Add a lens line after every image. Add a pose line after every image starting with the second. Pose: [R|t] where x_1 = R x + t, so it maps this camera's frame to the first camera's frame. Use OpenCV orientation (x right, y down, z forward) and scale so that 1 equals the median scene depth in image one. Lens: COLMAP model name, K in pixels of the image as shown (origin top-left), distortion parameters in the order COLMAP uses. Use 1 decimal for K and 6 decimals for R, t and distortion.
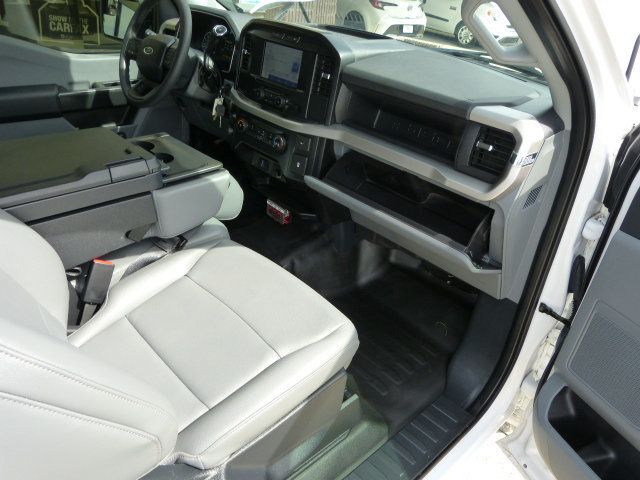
lens RADIAL K [[479.6, 0, 319.0], [0, 479.6, 243.7], [0, 0, 1]] dist [-0.034560, 0.025697]
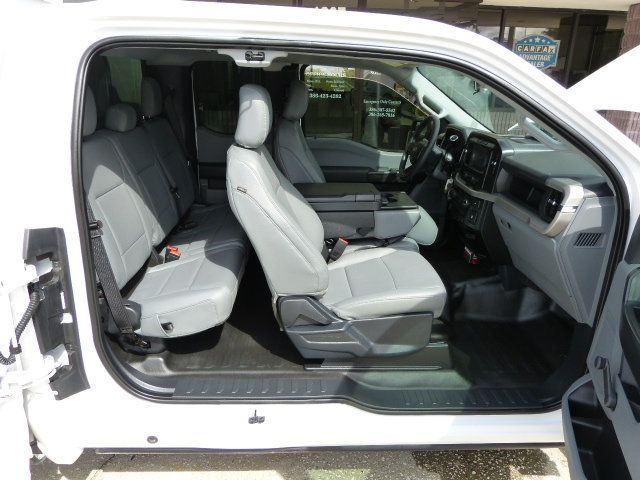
lens RADIAL K [[479.6, 0, 319.0], [0, 479.6, 243.7], [0, 0, 1]] dist [-0.034560, 0.025697]
pose [[0.759404, 0.144383, -0.634397, 0.676820], [-0.287762, 0.949046, -0.128470, 0.306203], [0.583523, 0.280115, 0.762257, -0.537146]]
